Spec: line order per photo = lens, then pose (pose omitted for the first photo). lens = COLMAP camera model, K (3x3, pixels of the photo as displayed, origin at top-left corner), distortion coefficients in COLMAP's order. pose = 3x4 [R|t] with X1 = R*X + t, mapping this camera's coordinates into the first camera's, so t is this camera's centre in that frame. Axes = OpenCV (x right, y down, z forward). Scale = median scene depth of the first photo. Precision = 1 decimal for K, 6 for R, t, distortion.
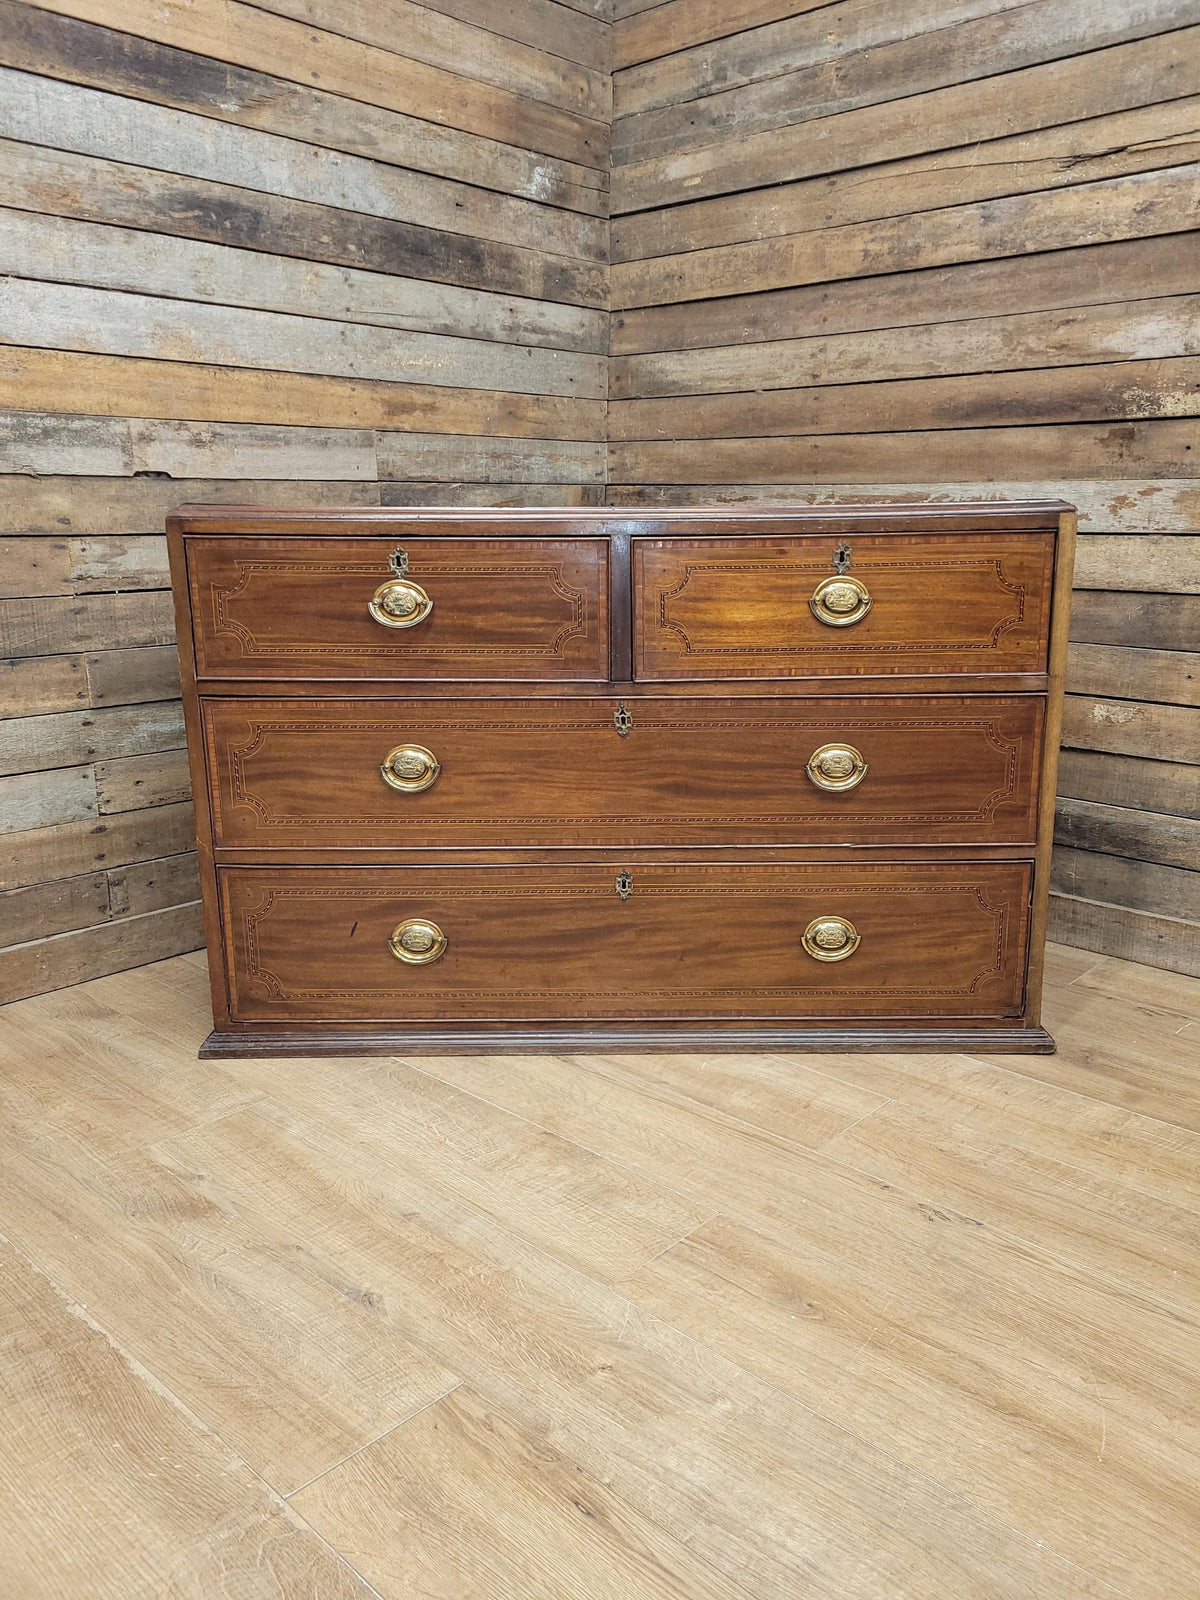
lens RADIAL K [[1200.4, 0, 616.3], [0, 1200.4, 805.9], [0, 0, 1]] dist [0.055736, -0.040554]
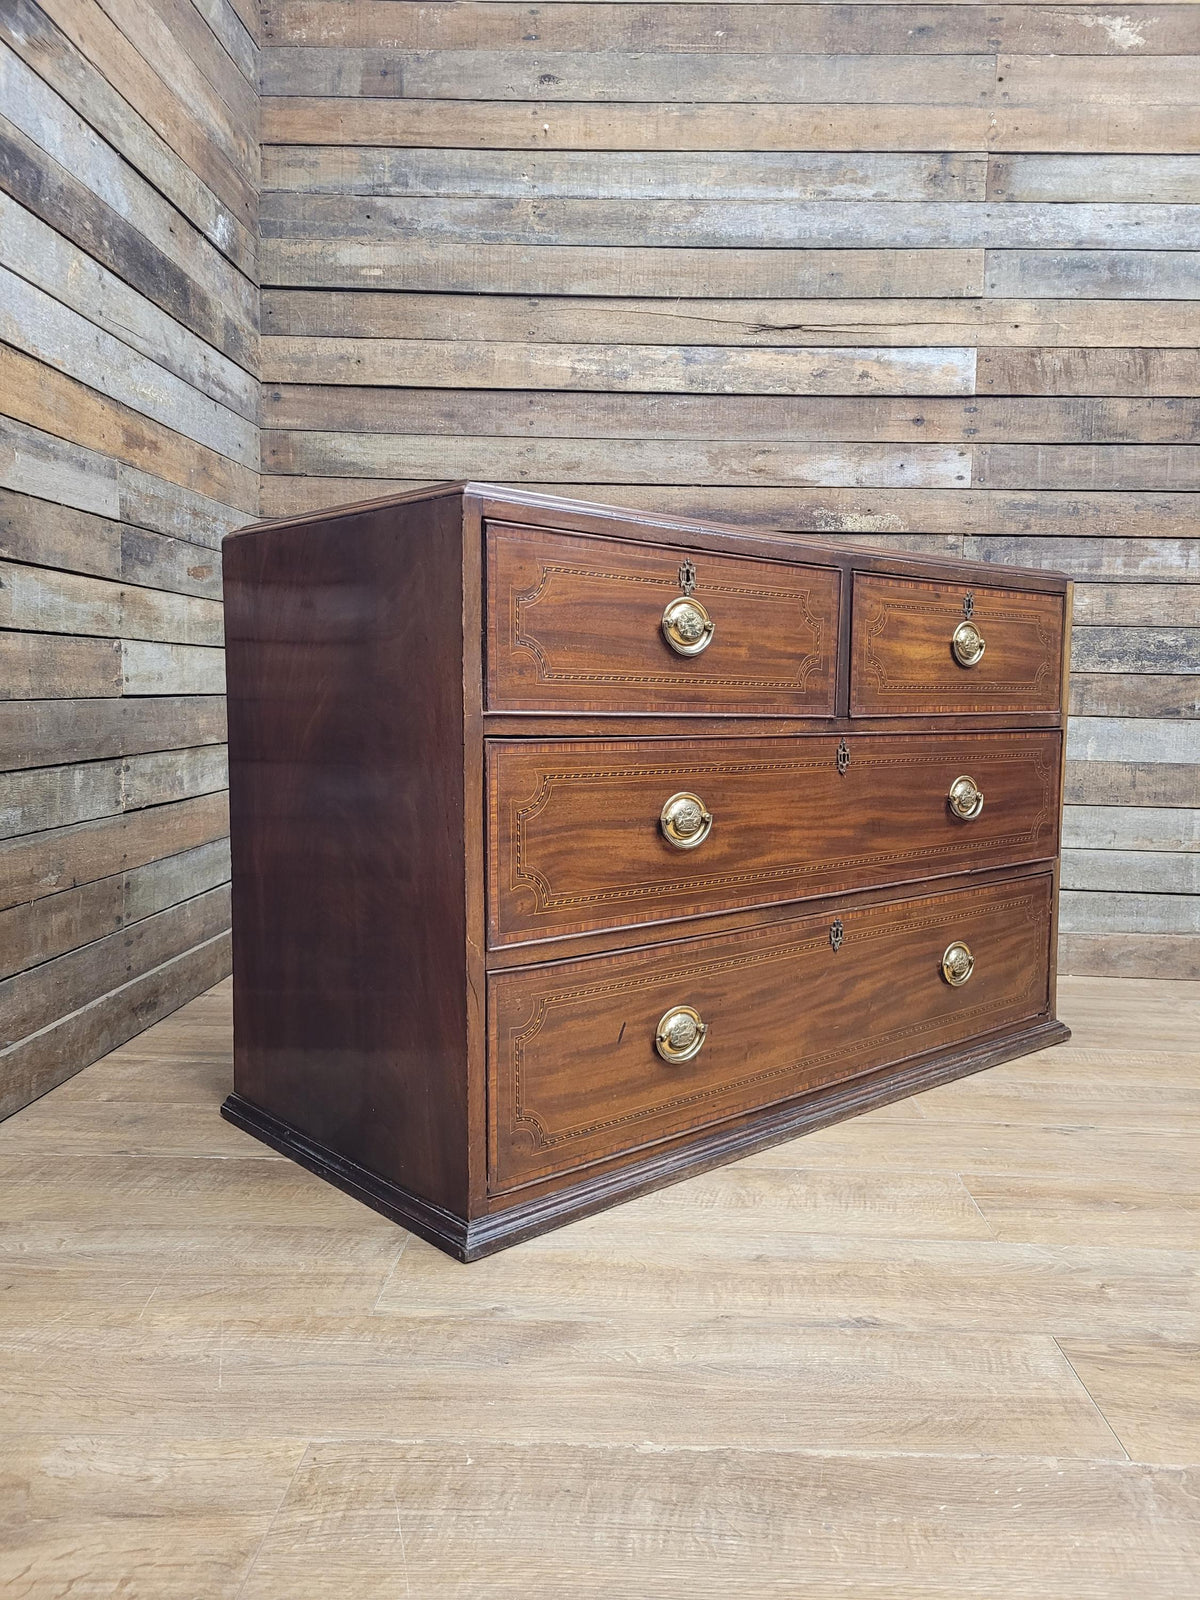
lens RADIAL K [[1200.4, 0, 631.3], [0, 1200.4, 804.5], [0, 0, 1]] dist [0.055736, -0.040554]
pose [[0.758730, -0.046260, 0.649761, -0.658360], [0.136328, 0.986663, -0.088946, 0.056385], [-0.636980, 0.156067, 0.754917, 0.259663]]
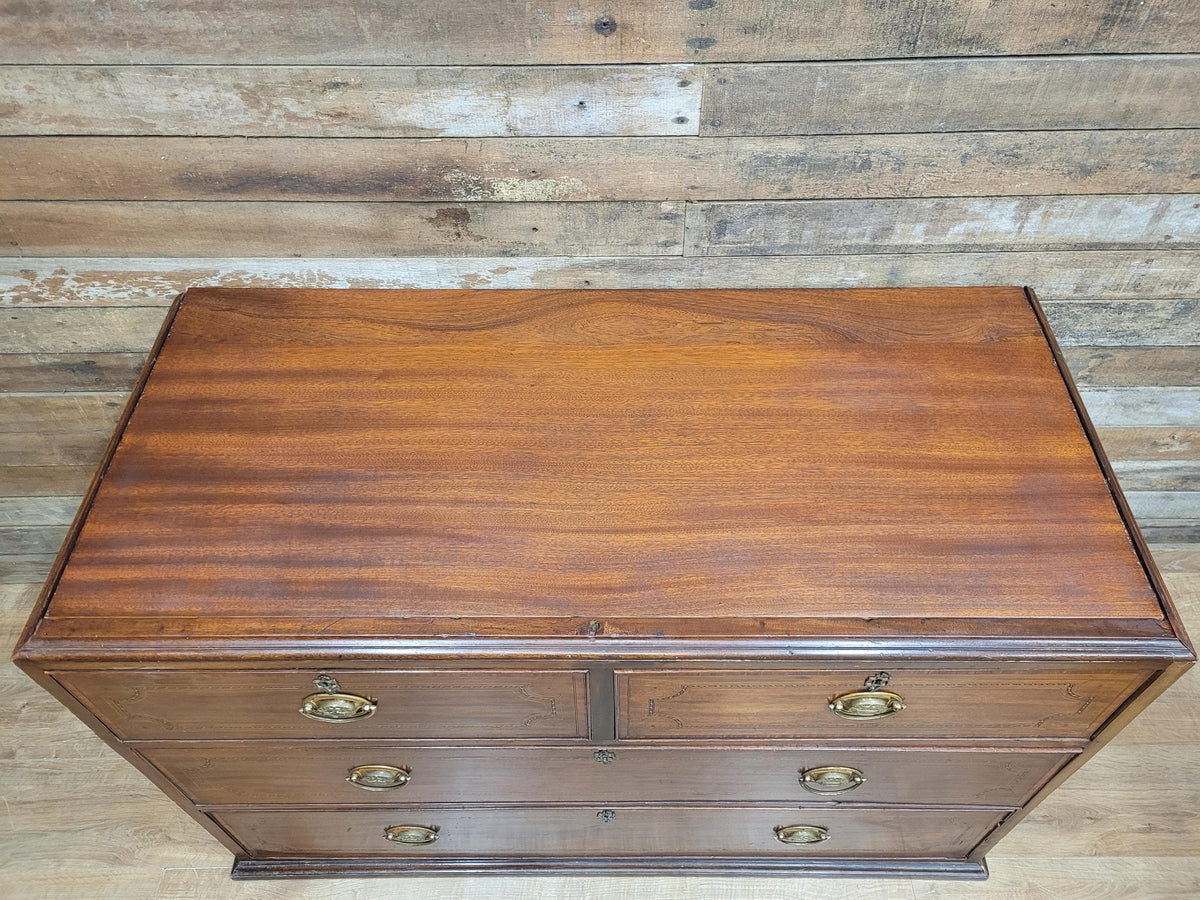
lens RADIAL K [[900.3, 0, 608.9], [0, 900.3, 439.3], [0, 0, 1]] dist [0.055736, -0.040554]
pose [[0.727947, -0.536538, 0.426873, 0.185990], [0.171703, 0.745414, 0.644109, -0.670210], [-0.663786, -0.395582, 0.634747, 0.587554]]
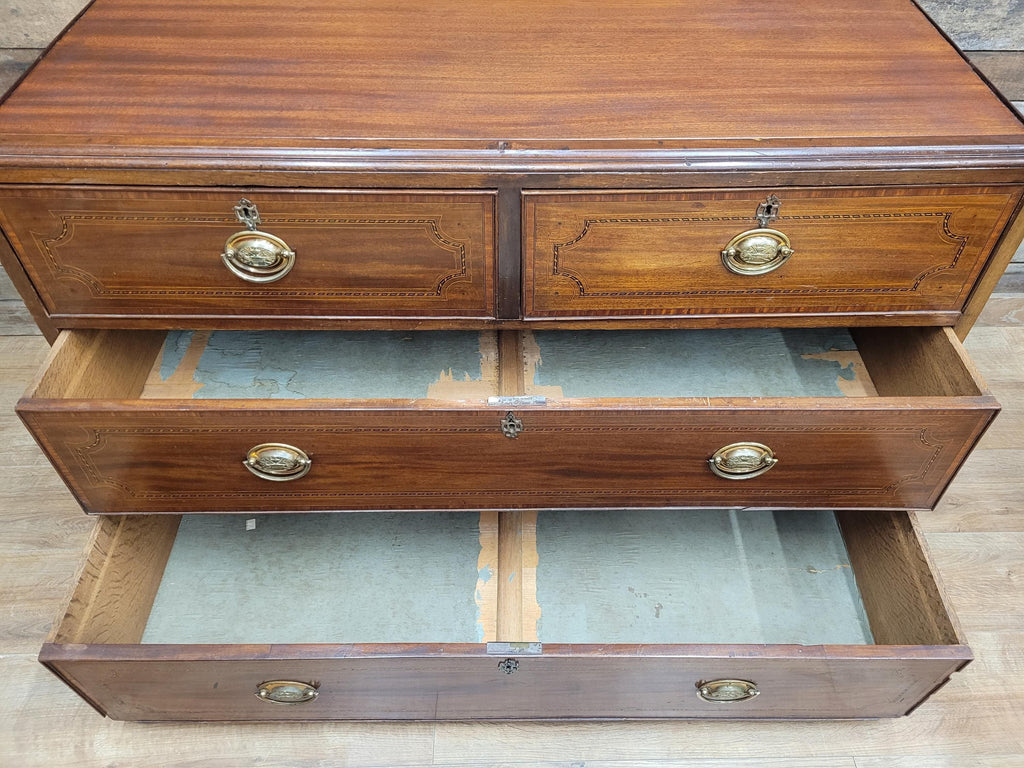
lens RADIAL K [[768.3, 0, 517.7], [0, 768.3, 362.8], [0, 0, 1]] dist [0.055736, -0.040554]
pose [[0.717339, -0.498355, 0.486895, 0.044284], [0.160834, 0.798405, 0.580242, -0.402512], [-0.677906, -0.337922, 0.652880, 0.516498]]
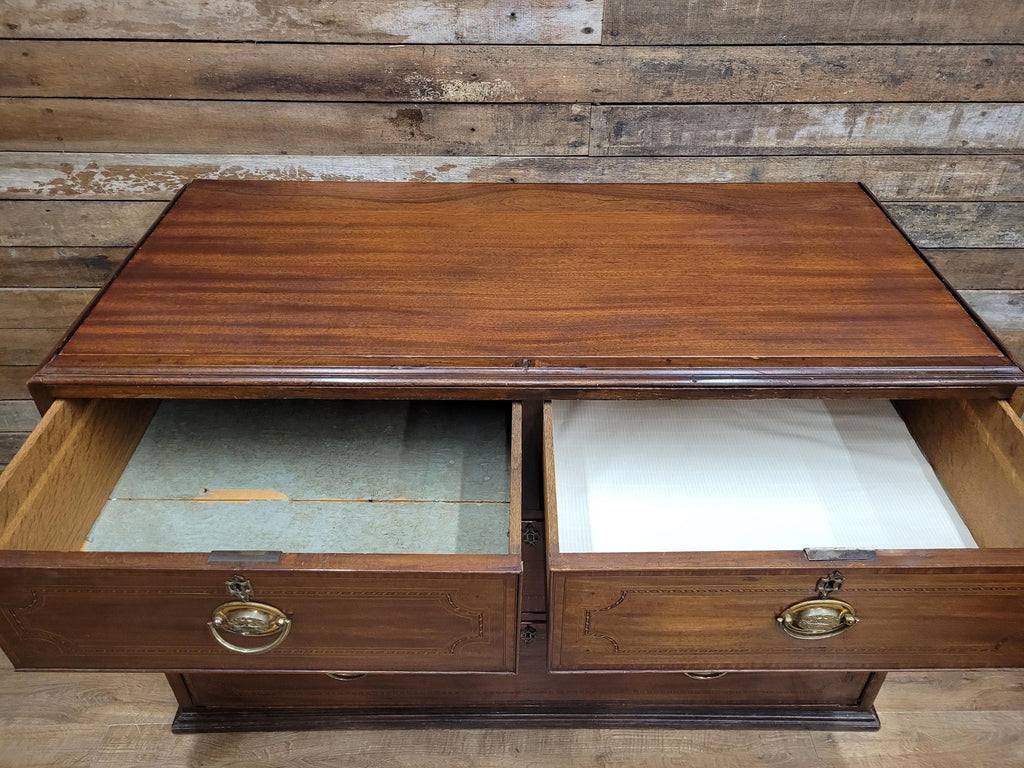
lens RADIAL K [[768.3, 0, 517.7], [0, 768.3, 363.9], [0, 0, 1]] dist [0.055736, -0.040554]
pose [[0.721312, -0.417857, 0.552362, 0.038902], [0.160989, 0.876816, 0.453074, -0.479912], [-0.673640, -0.237884, 0.699729, 0.512451]]
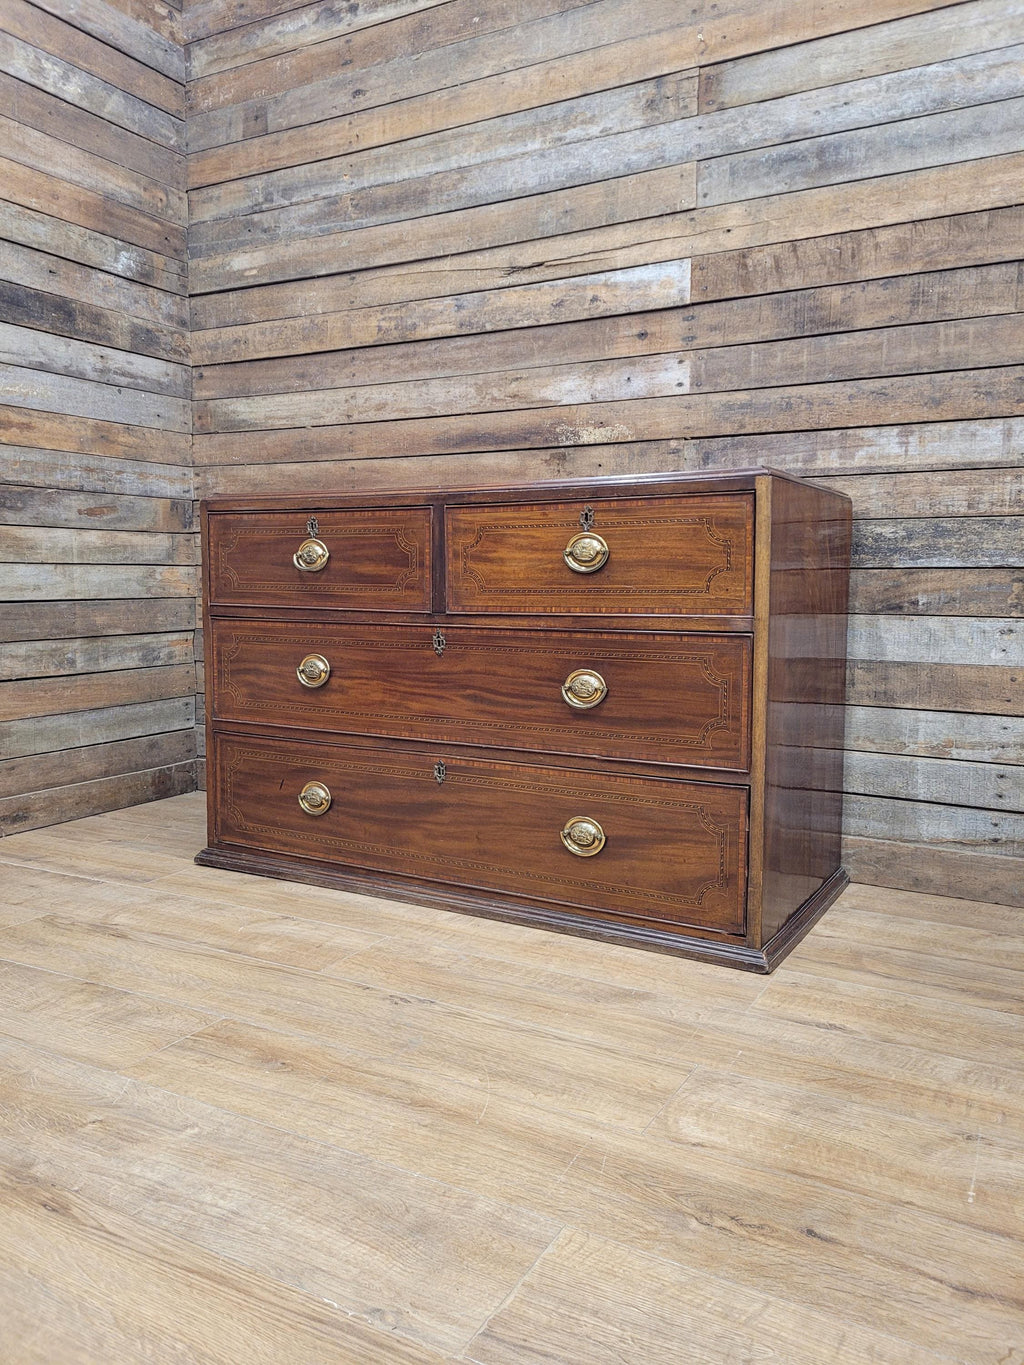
lens RADIAL K [[1024.1, 0, 525.1], [0, 1024.1, 680.1], [0, 0, 1]] dist [0.055736, -0.040554]
pose [[0.971589, -0.021375, 0.235707, 0.114041], [0.054795, 0.989169, -0.136166, 0.127067], [-0.230243, 0.145213, 0.962238, -0.107027]]
